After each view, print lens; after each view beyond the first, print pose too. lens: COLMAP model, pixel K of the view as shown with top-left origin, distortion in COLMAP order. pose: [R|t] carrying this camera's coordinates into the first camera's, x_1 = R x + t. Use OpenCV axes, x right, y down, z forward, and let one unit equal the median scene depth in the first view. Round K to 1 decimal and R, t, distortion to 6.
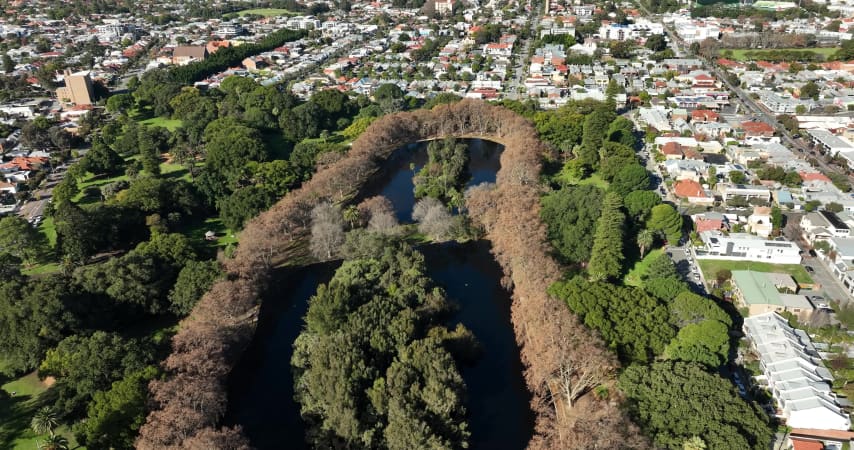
lens RADIAL K [[600.3, 0, 425.1], [0, 600.3, 224.8], [0, 0, 1]] dist [0.000201, 0.012807]
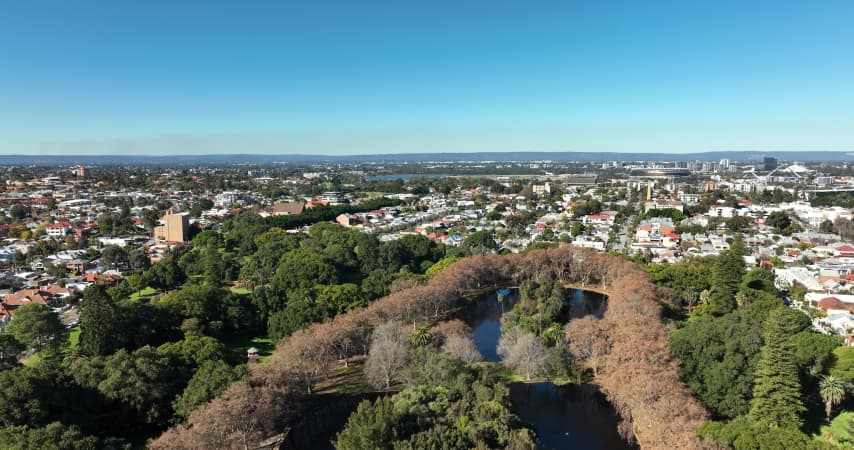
lens RADIAL K [[600.3, 0, 426.3], [0, 600.3, 218.5], [0, 0, 1]] dist [0.000201, 0.012807]
pose [[0.986646, 0.039142, -0.158107, 0.003492], [-0.089196, 0.942049, -0.323400, 0.059215], [0.136287, 0.333184, 0.932960, 0.124512]]
